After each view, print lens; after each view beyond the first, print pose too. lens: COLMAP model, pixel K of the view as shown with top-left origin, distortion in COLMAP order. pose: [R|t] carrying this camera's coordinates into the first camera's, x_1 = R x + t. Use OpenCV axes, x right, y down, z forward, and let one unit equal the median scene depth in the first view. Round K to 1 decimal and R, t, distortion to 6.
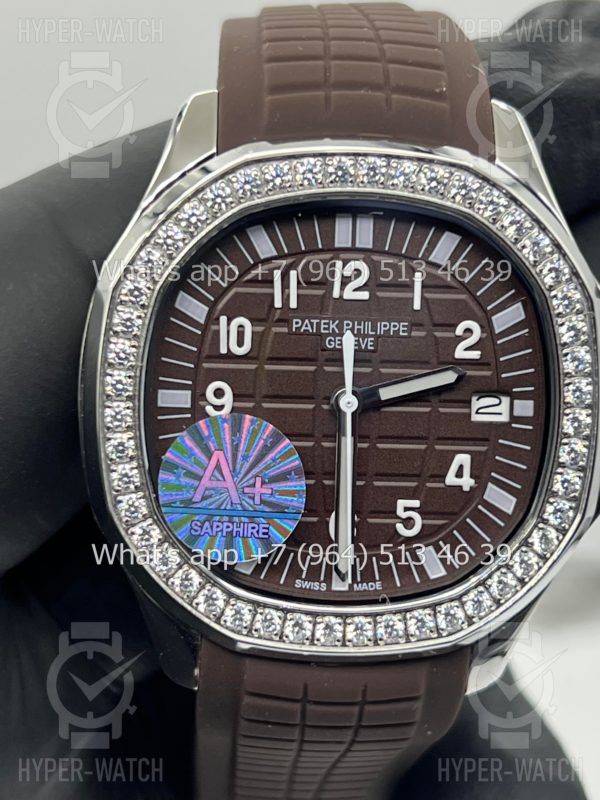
lens RADIAL K [[1943.7, 0, 295.4], [0, 1943.7, 394.4], [0, 0, 1]] dist [0.258382, 0.000000]
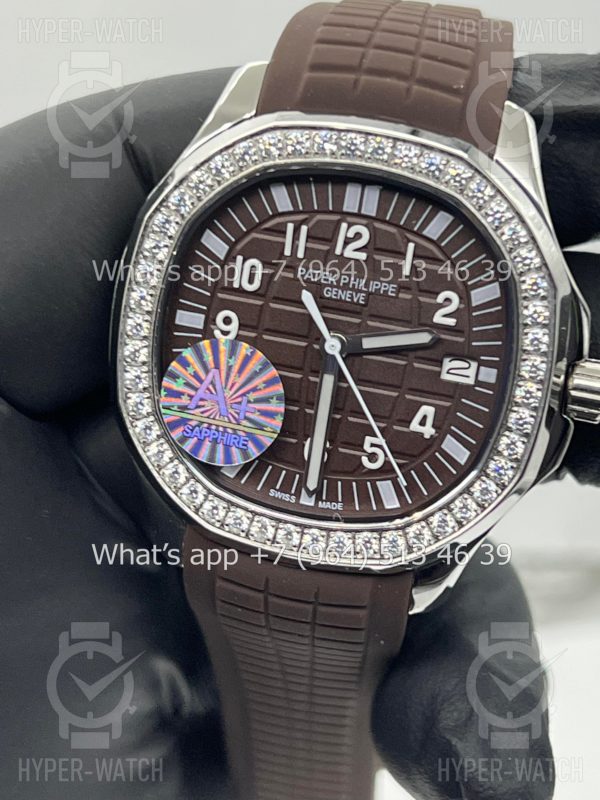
lens RADIAL K [[1943.7, 0, 292.4], [0, 1943.7, 395.5], [0, 0, 1]] dist [0.258382, 0.000000]
pose [[0.969264, 0.160336, -0.186598, 0.223136], [-0.154077, 0.986908, 0.047669, -0.017878], [0.191799, -0.017453, 0.981279, -0.140054]]
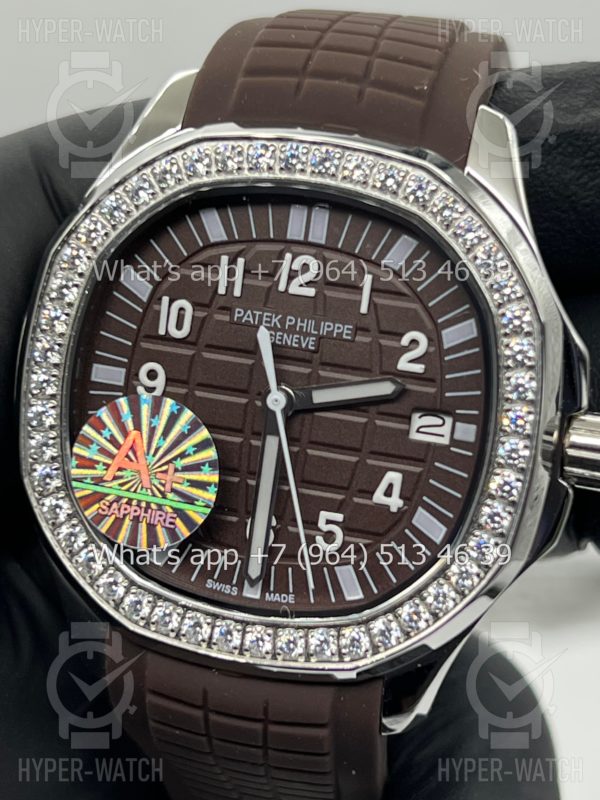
lens RADIAL K [[1943.7, 0, 297.6], [0, 1943.7, 399.0], [0, 0, 1]] dist [0.258382, 0.000000]
pose [[0.957933, 0.122578, -0.259496, 0.282958], [-0.137995, 0.989543, -0.041981, 0.041964], [0.251637, 0.076025, 0.964831, 0.080992]]
